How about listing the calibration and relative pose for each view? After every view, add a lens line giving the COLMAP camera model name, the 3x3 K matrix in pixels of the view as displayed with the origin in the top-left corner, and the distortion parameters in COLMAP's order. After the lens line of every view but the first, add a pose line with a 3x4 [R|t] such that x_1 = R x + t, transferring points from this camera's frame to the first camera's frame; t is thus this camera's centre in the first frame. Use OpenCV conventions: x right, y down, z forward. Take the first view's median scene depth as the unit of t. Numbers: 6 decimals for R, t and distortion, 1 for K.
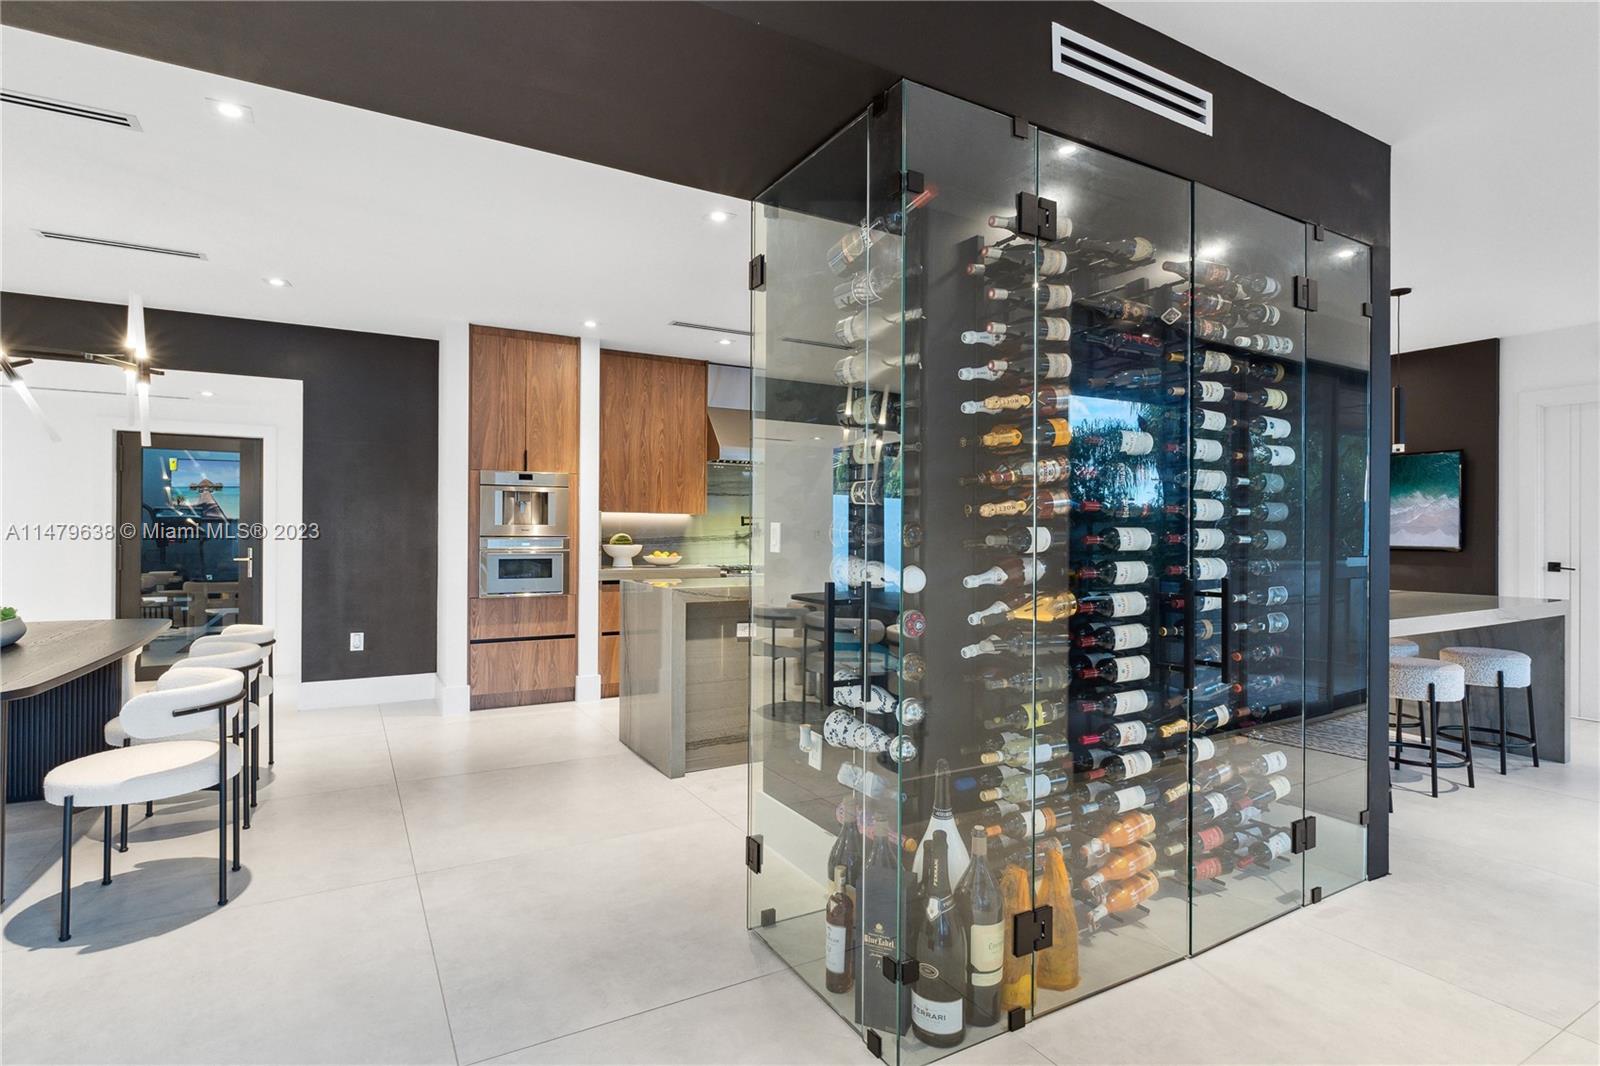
lens RADIAL K [[827.7, 0, 794.3], [0, 827.7, 524.6], [0, 0, 1]] dist [-0.003346, -0.000037]
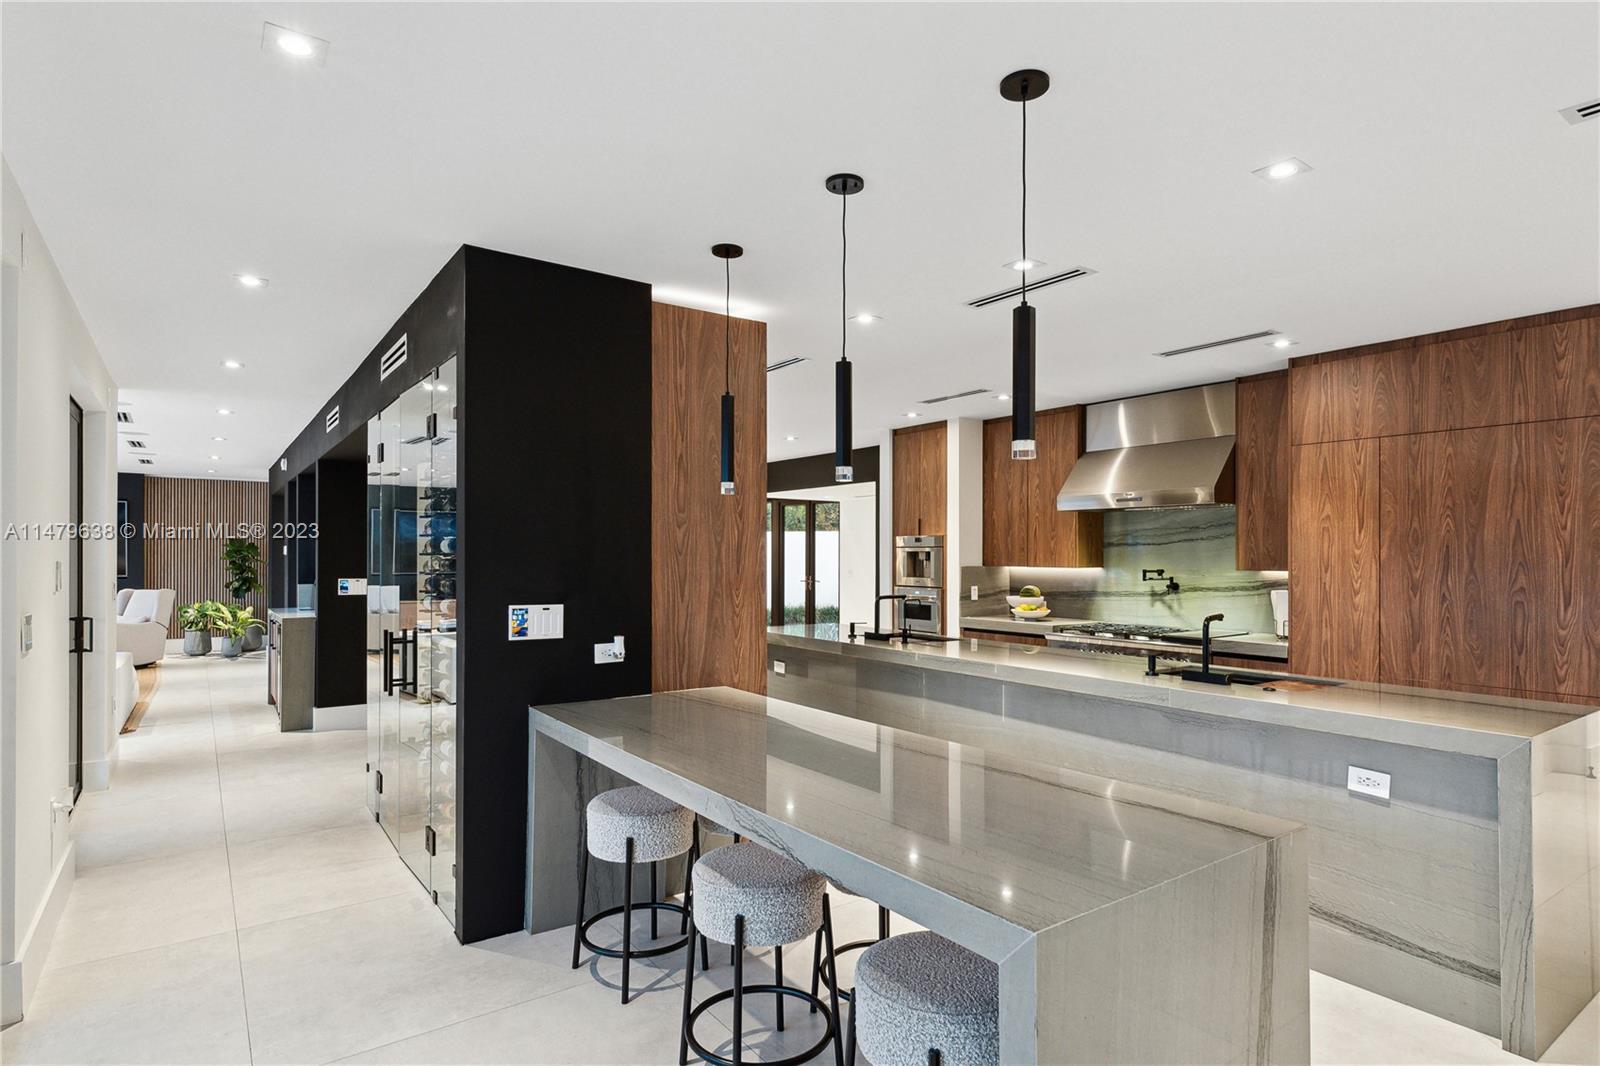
lens RADIAL K [[827.7, 0, 795.7], [0, 827.7, 541.7], [0, 0, 1]] dist [-0.003346, -0.000037]
pose [[0.114636, -0.019186, -0.993222, 0.881317], [0.011857, 0.999769, -0.017944, -0.032827], [0.993337, -0.009720, 0.114837, 0.641145]]
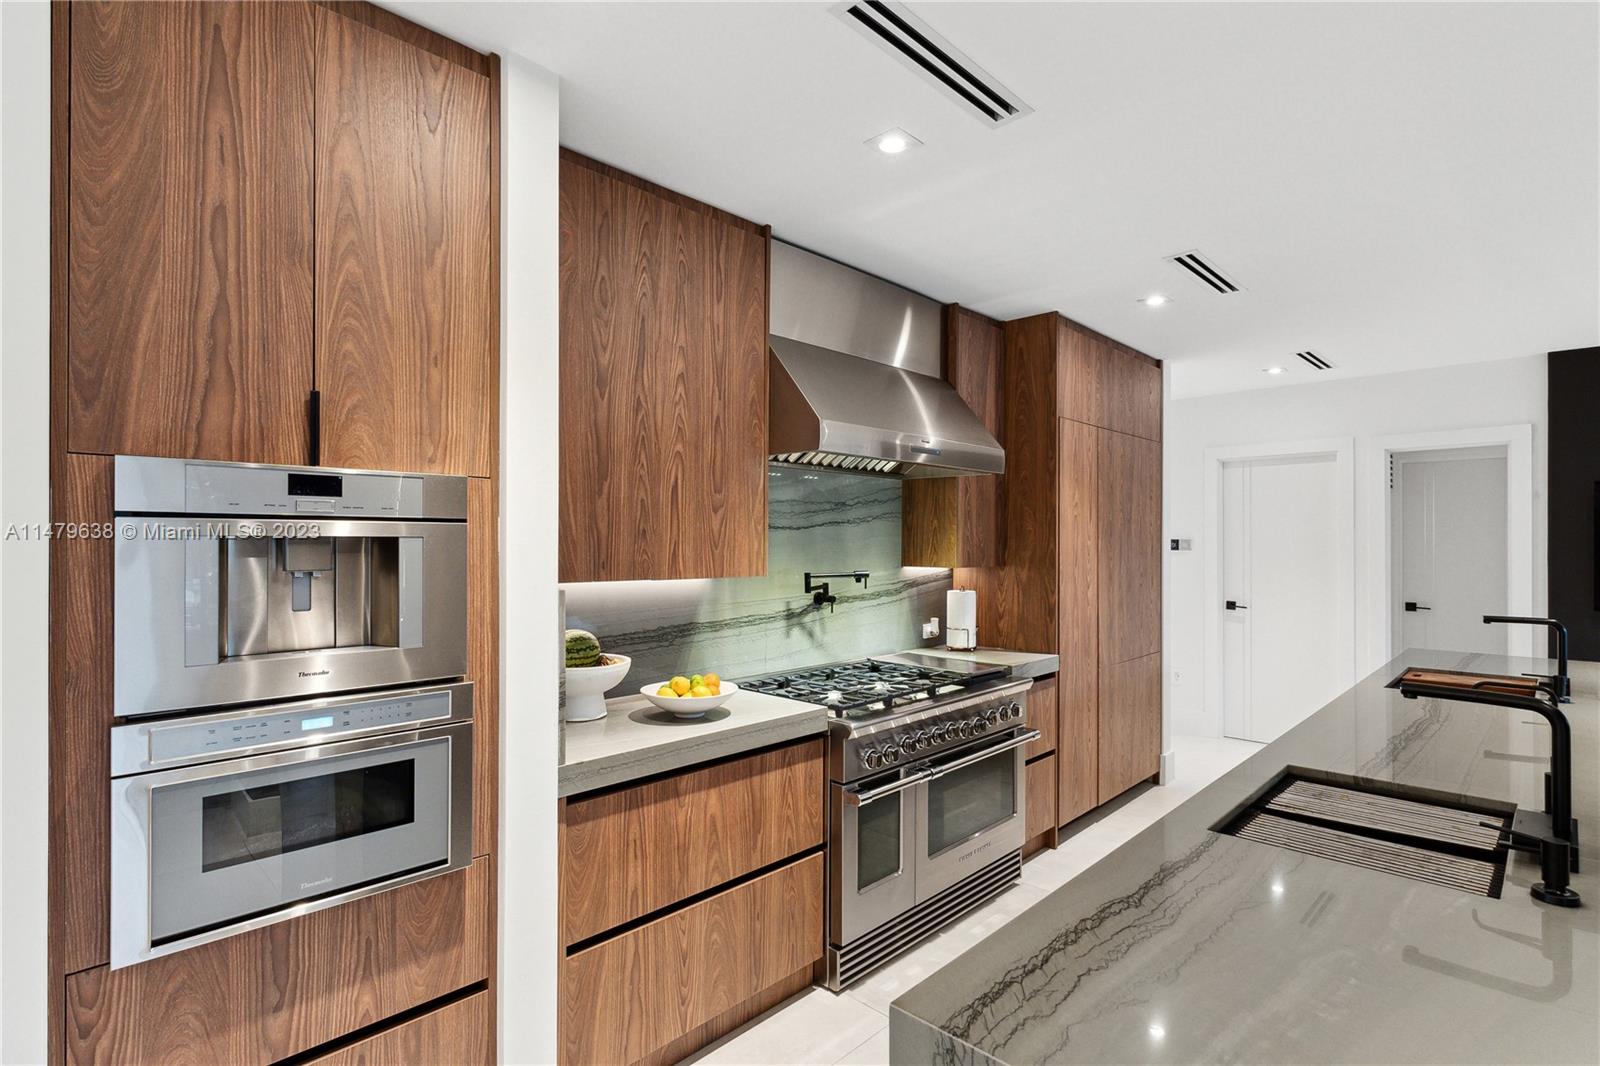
lens RADIAL K [[771.0, 0, 798.7], [0, 771.0, 537.0], [0, 0, 1]] dist [-0.000530, -0.001166]
pose [[0.957660, -0.000357, 0.287903, -0.232636], [-0.001955, 0.999968, 0.007743, -0.040608], [-0.287897, -0.007978, 0.957628, 0.673170]]
